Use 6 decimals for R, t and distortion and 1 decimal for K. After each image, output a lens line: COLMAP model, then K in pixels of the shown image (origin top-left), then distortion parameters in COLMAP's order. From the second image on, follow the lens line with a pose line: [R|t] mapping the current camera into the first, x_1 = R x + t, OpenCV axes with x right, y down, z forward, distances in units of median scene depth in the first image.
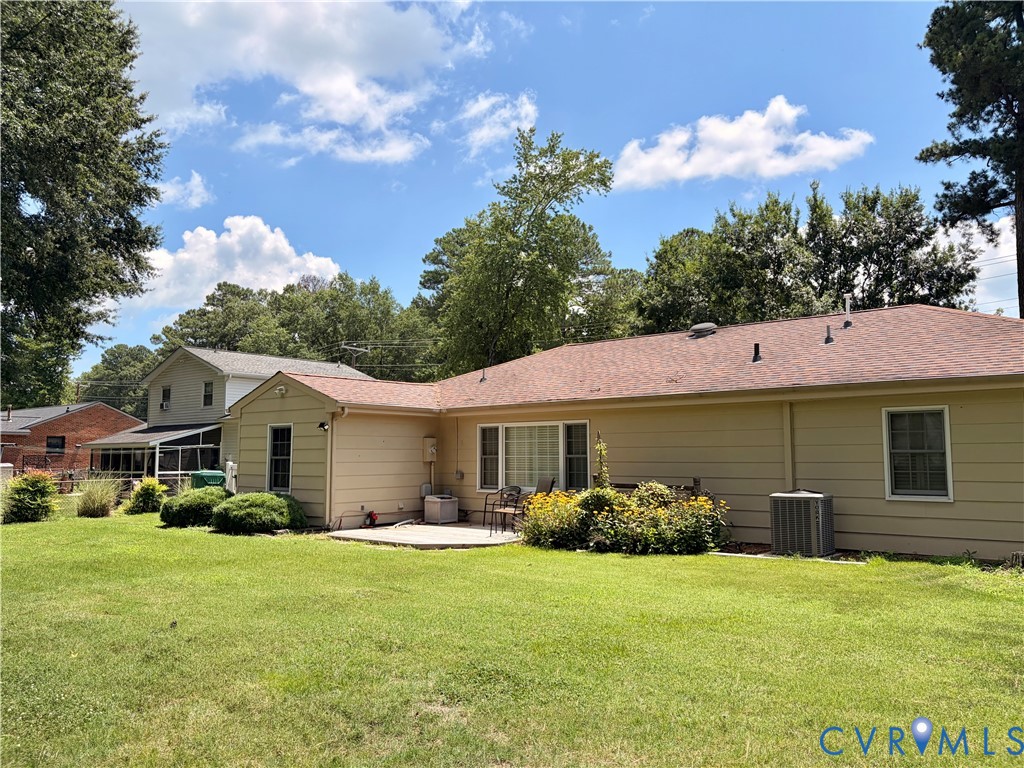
lens RADIAL K [[786.0, 0, 512.0], [0, 786.0, 384.0], [0, 0, 1]] dist [0.020093, -0.002247]
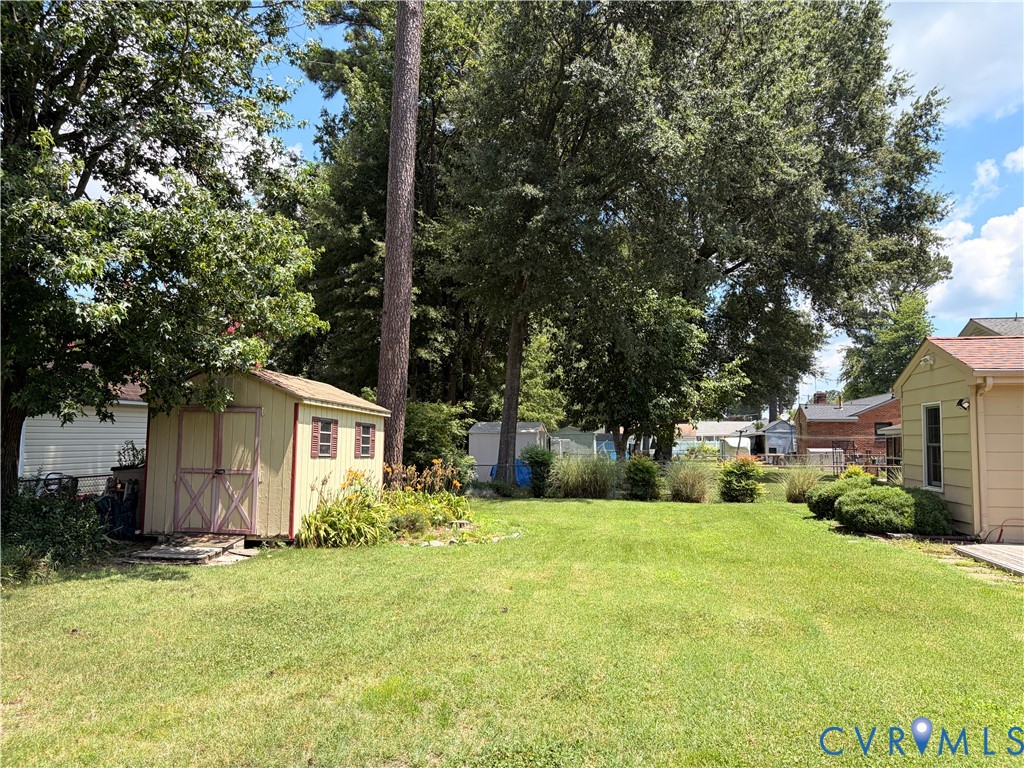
lens RADIAL K [[786.0, 0, 512.0], [0, 786.0, 384.0], [0, 0, 1]] dist [0.020093, -0.002247]
pose [[0.492641, -0.060628, -0.868118, 0.208629], [0.075455, 0.996789, -0.026794, 0.022047], [0.866955, -0.052304, 0.495634, 0.242753]]
